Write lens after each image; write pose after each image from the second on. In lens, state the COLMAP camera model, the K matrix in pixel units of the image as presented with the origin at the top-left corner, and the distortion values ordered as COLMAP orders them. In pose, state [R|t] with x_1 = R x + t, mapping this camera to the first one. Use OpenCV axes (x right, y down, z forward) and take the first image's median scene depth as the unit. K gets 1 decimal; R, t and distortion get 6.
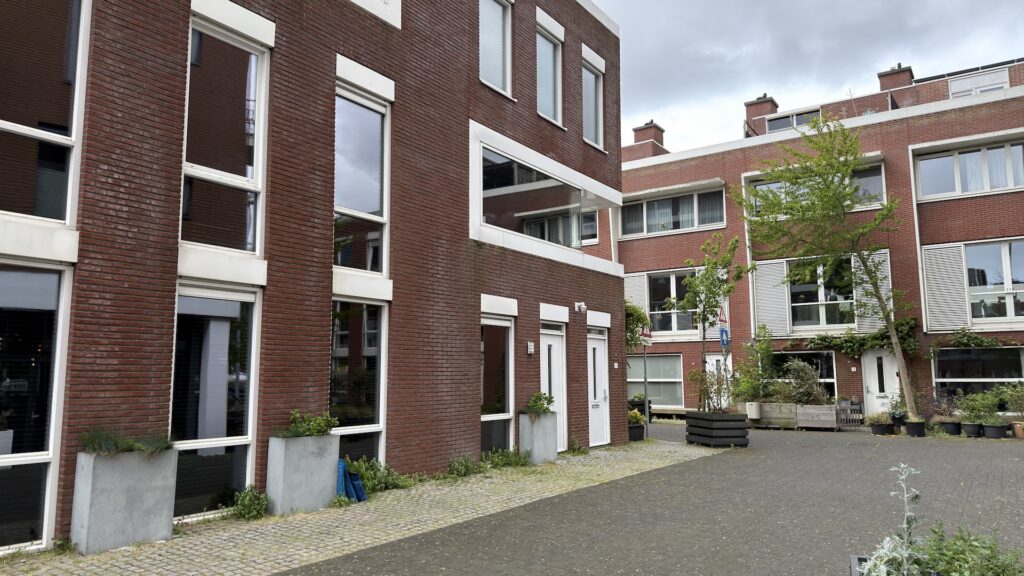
lens RADIAL K [[706.5, 0, 515.3], [0, 706.5, 286.1], [0, 0, 1]] dist [0.067485, -0.093611]
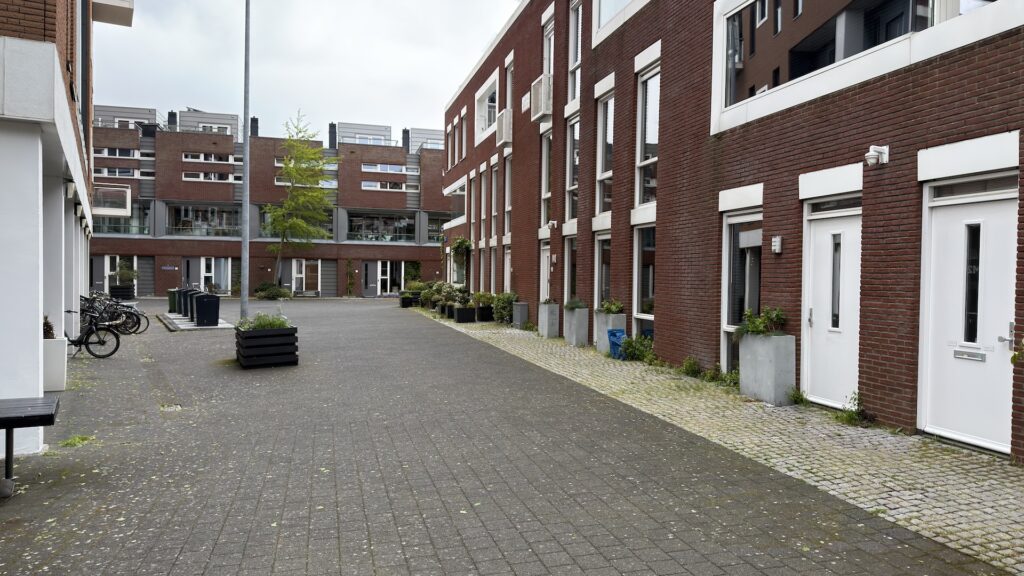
lens RADIAL K [[706.5, 0, 515.3], [0, 706.5, 286.1], [0, 0, 1]] dist [0.067485, -0.093611]
pose [[-0.648668, 0.014823, -0.760927, 0.764283], [0.093499, 0.993789, -0.060346, 0.151848], [0.755306, -0.110290, -0.646025, 1.294249]]
